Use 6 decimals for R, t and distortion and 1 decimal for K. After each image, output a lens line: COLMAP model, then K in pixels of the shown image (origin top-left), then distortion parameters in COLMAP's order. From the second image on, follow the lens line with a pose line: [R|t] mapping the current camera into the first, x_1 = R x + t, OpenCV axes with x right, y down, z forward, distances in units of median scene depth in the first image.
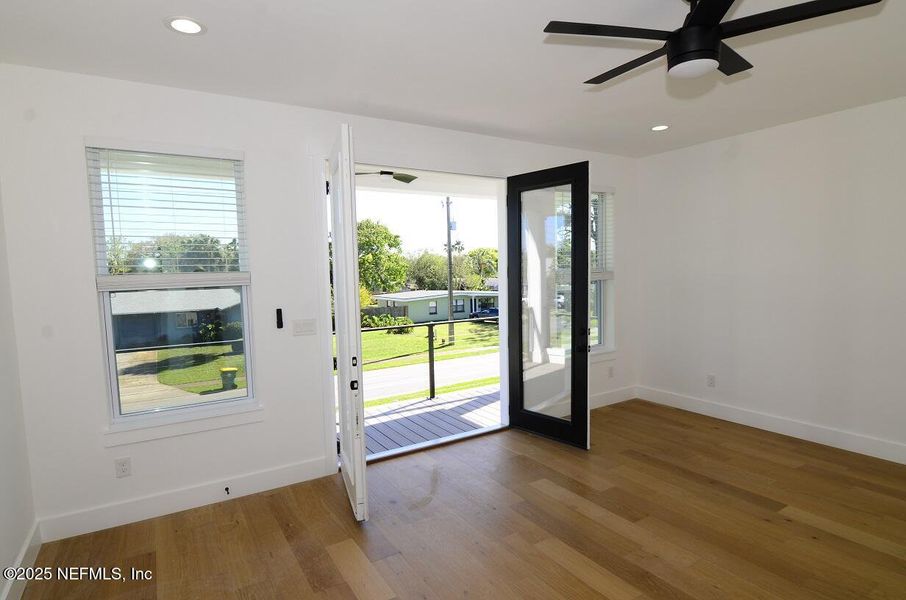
lens RADIAL K [[473.4, 0, 452.2], [0, 473.4, 298.8], [0, 0, 1]] dist [-0.005165, -0.002162]
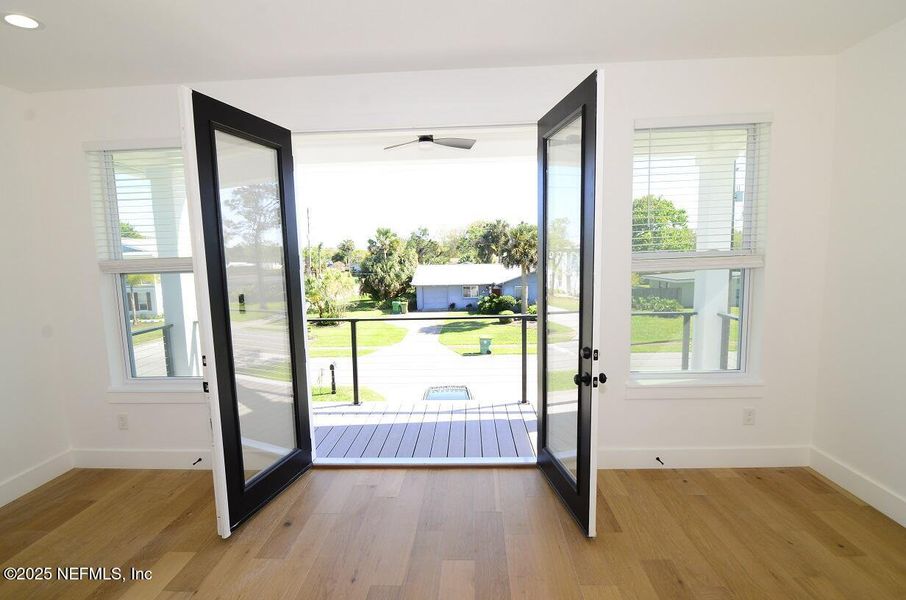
lens RADIAL K [[449.2, 0, 453.8], [0, 449.2, 304.6], [0, 0, 1]] dist [-0.011519, -0.001511]
pose [[0.825550, 0.063237, -0.560775, 0.317220], [-0.027862, 0.997057, 0.071418, -0.022924], [0.563641, -0.043335, 0.824882, 0.285819]]
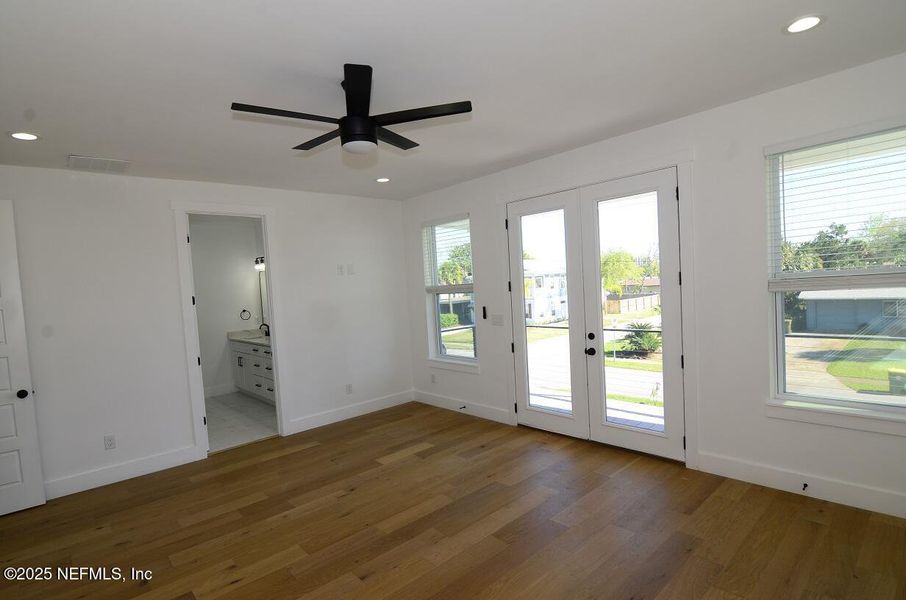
lens RADIAL K [[449.2, 0, 451.2], [0, 449.2, 303.6], [0, 0, 1]] dist [-0.011519, -0.001511]
pose [[0.183342, 0.052858, -0.981627, 0.653219], [-0.003065, 0.998579, 0.053199, -0.041837], [0.983044, -0.006745, 0.183243, 0.369357]]
